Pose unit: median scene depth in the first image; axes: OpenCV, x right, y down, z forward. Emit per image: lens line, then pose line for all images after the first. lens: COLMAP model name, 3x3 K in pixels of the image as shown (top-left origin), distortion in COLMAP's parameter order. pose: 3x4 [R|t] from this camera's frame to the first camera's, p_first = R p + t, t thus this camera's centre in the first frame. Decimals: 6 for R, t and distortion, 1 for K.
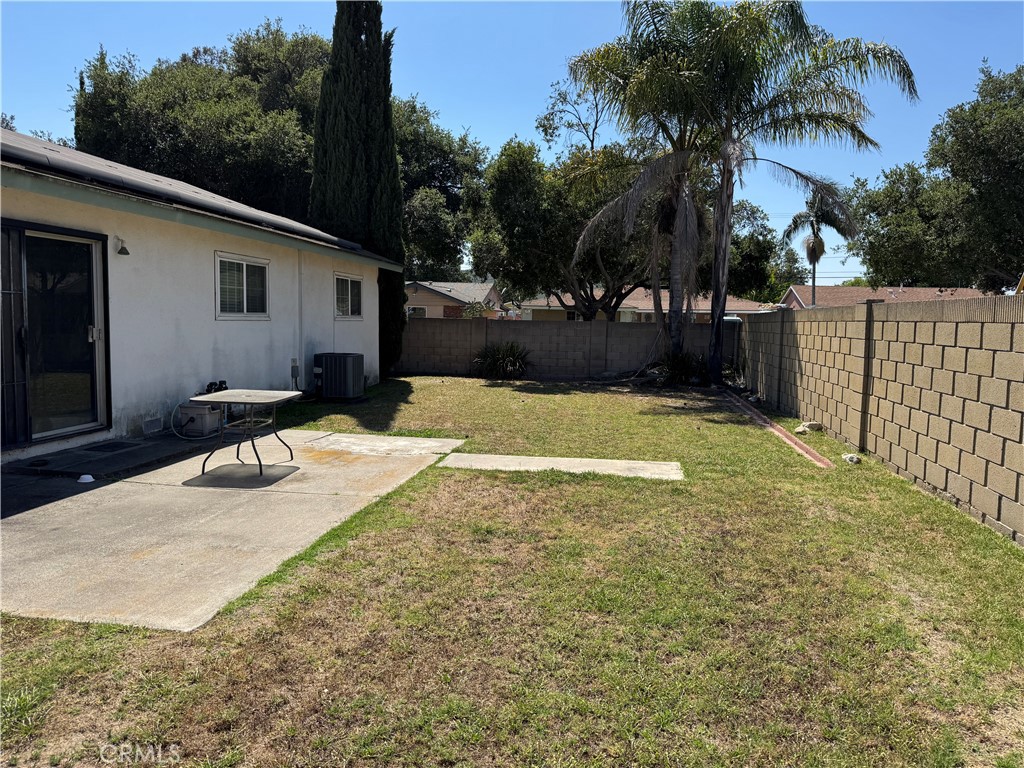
lens RADIAL K [[713.5, 0, 512.0], [0, 713.5, 387.5], [0, 0, 1]] dist [0.123616, -0.198613]
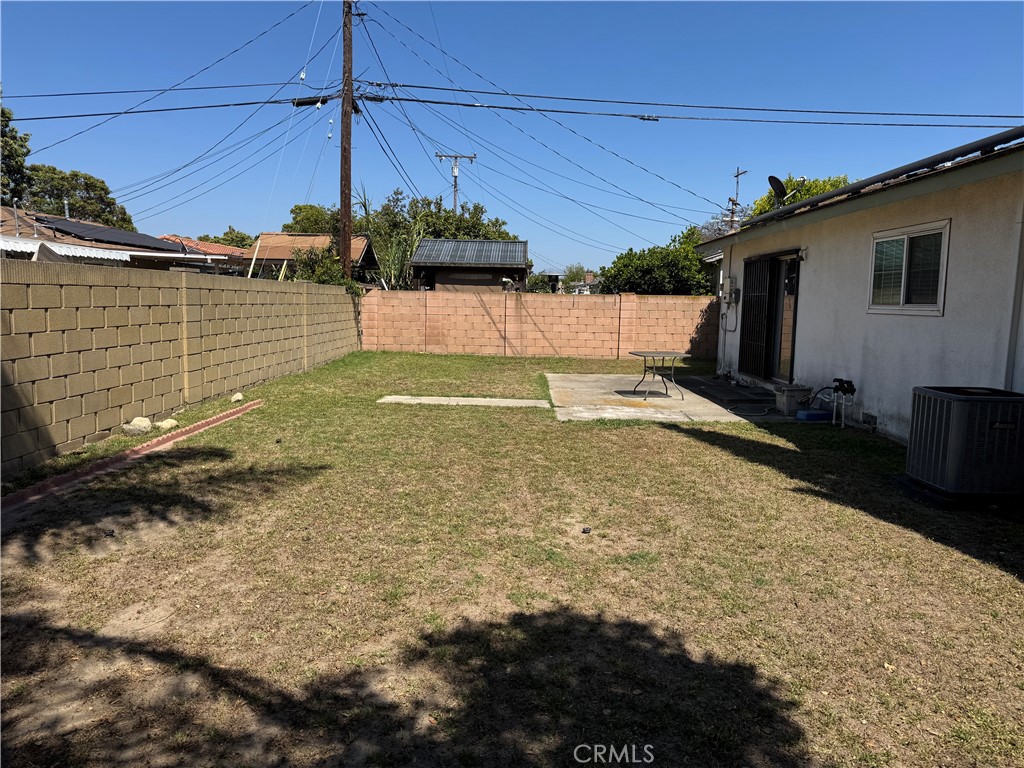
lens RADIAL K [[713.5, 0, 512.0], [0, 713.5, 387.5], [0, 0, 1]] dist [0.123616, -0.198613]
pose [[-0.986780, -0.009394, -0.161793, 0.139697], [-0.043639, 0.976848, 0.209437, -0.157659], [0.156080, 0.213729, -0.964344, 1.662101]]
